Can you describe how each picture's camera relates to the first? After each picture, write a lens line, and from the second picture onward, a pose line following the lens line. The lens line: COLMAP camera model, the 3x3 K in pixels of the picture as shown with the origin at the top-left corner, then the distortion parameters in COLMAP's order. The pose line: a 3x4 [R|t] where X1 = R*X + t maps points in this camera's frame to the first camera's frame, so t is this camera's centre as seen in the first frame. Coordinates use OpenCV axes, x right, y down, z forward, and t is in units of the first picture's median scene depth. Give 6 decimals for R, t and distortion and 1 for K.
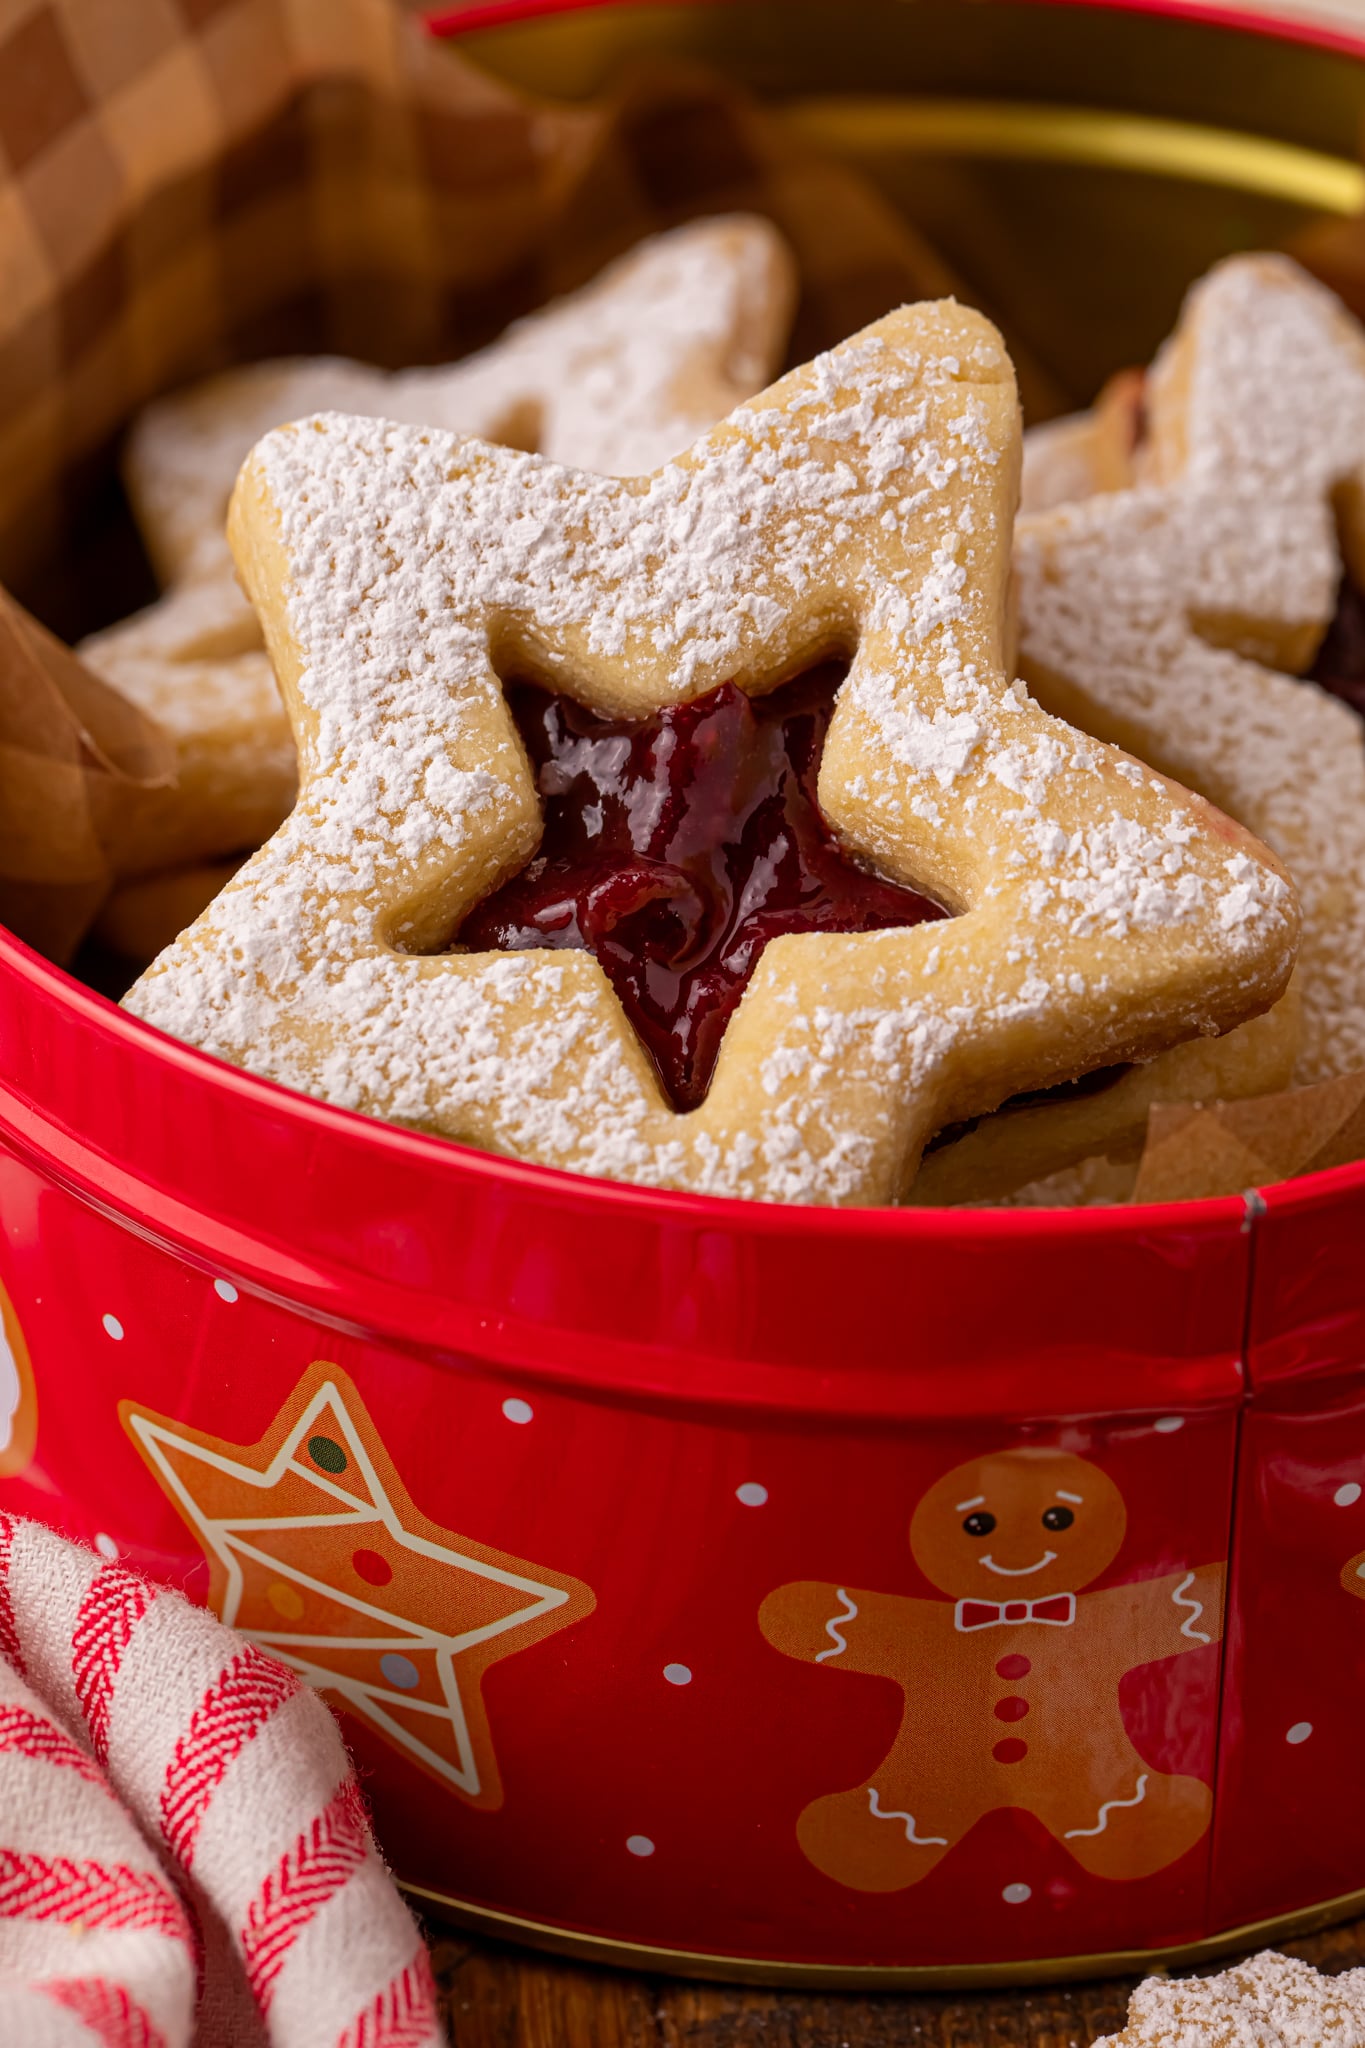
lens RADIAL K [[7835.0, 0, 503.7], [0, 7835.0, 849.1], [0, 0, 1]] dist [0.133502, 0.363793]
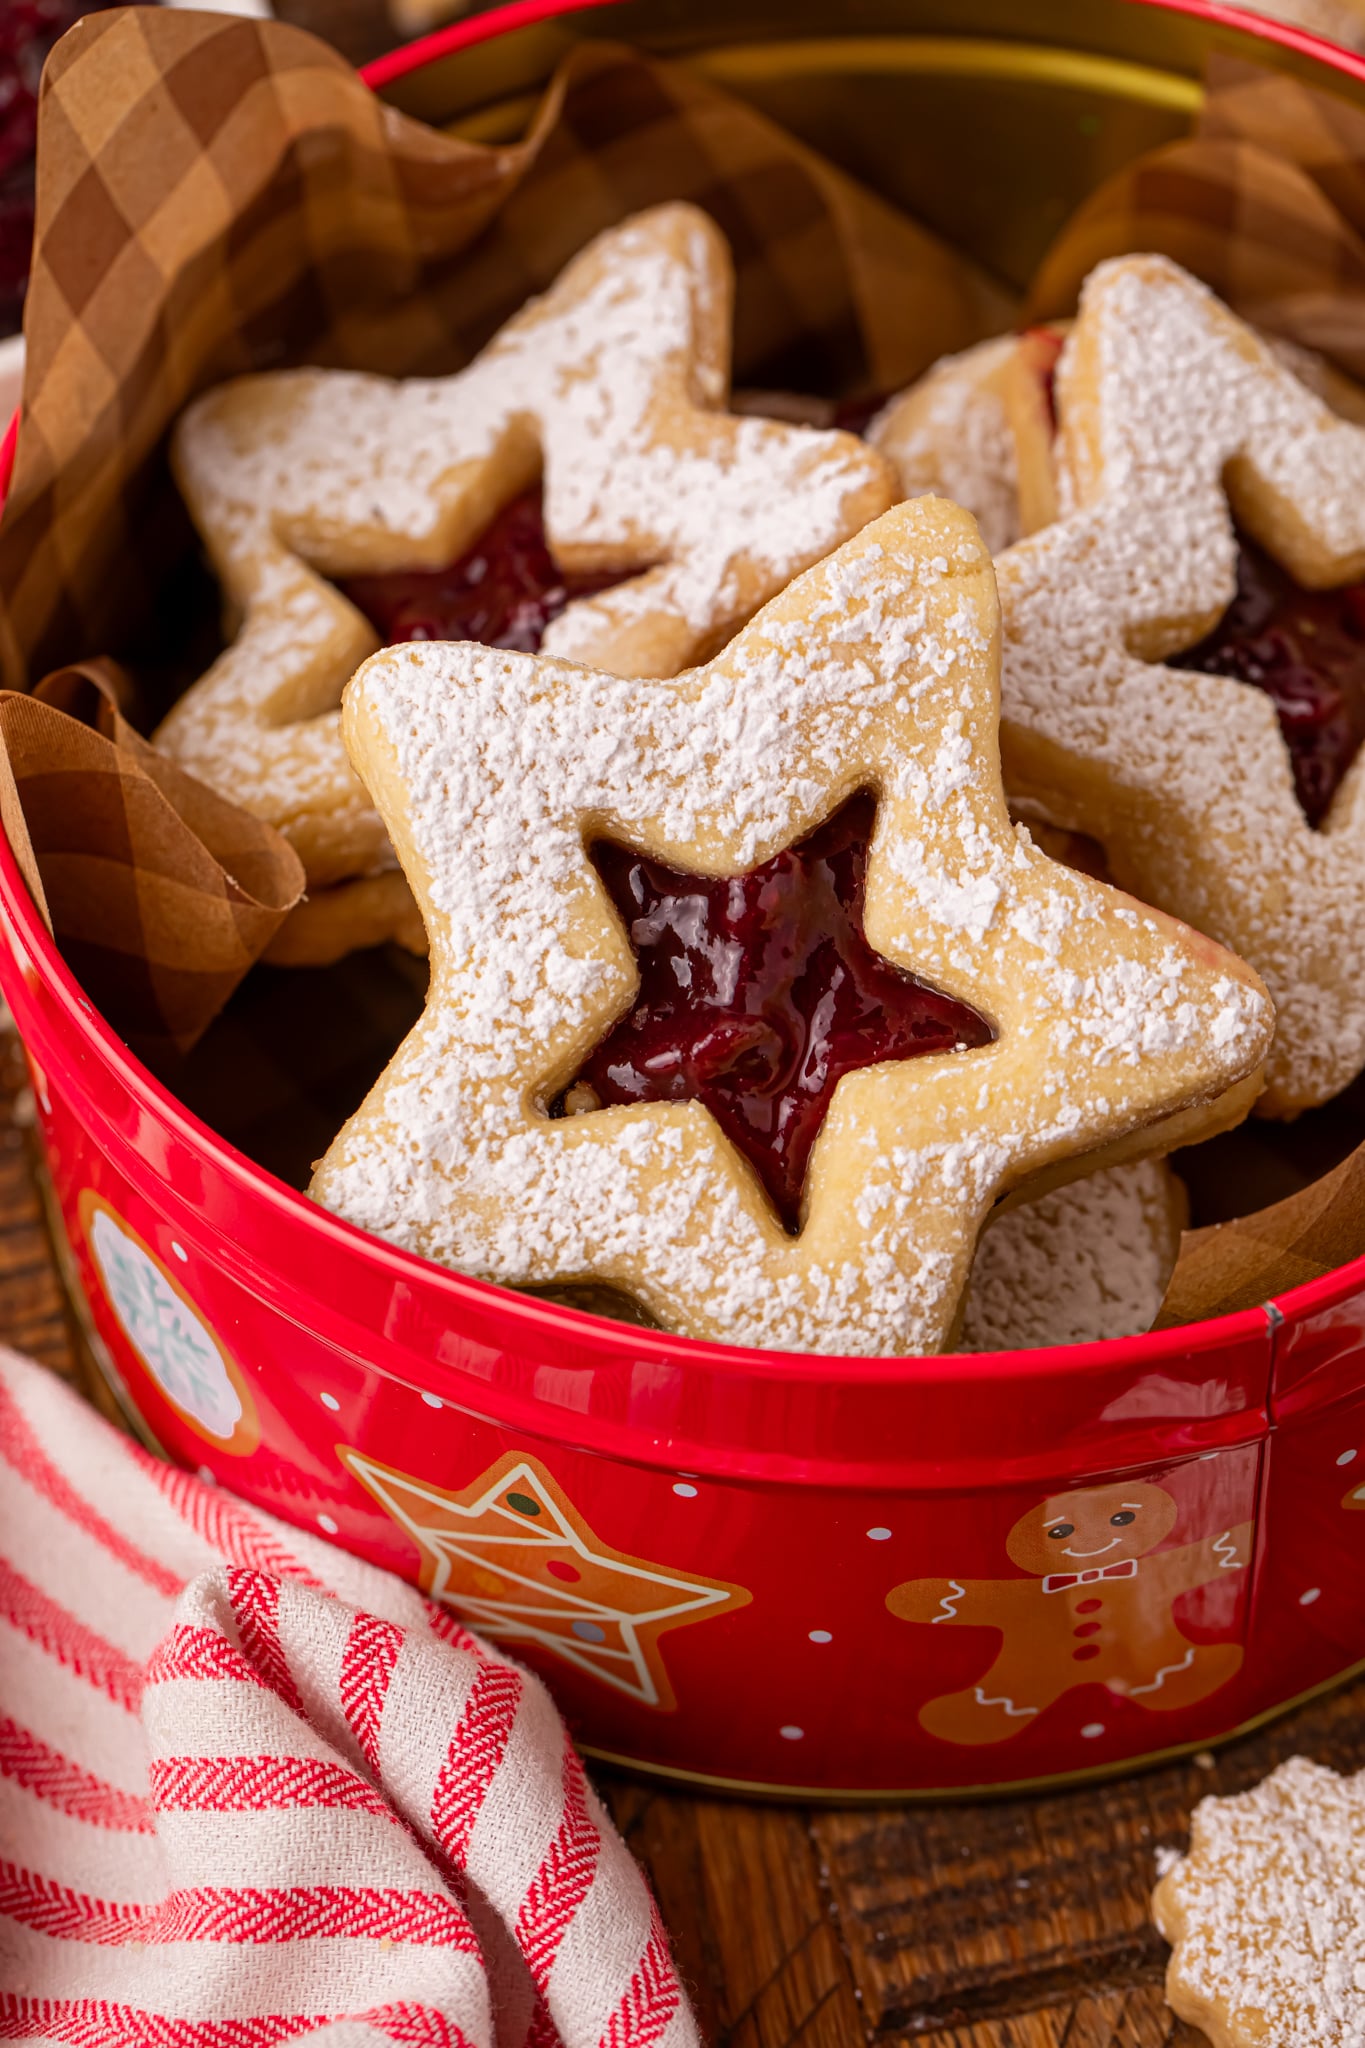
lens RADIAL K [[7835.0, 0, 503.7], [0, 7835.0, 849.1], [0, 0, 1]] dist [0.133502, 0.363793]
pose [[0.991563, -0.118845, 0.051752, -0.077536], [0.099685, 0.954336, 0.281613, -0.371077], [-0.082857, -0.274078, 0.958131, -0.155018]]
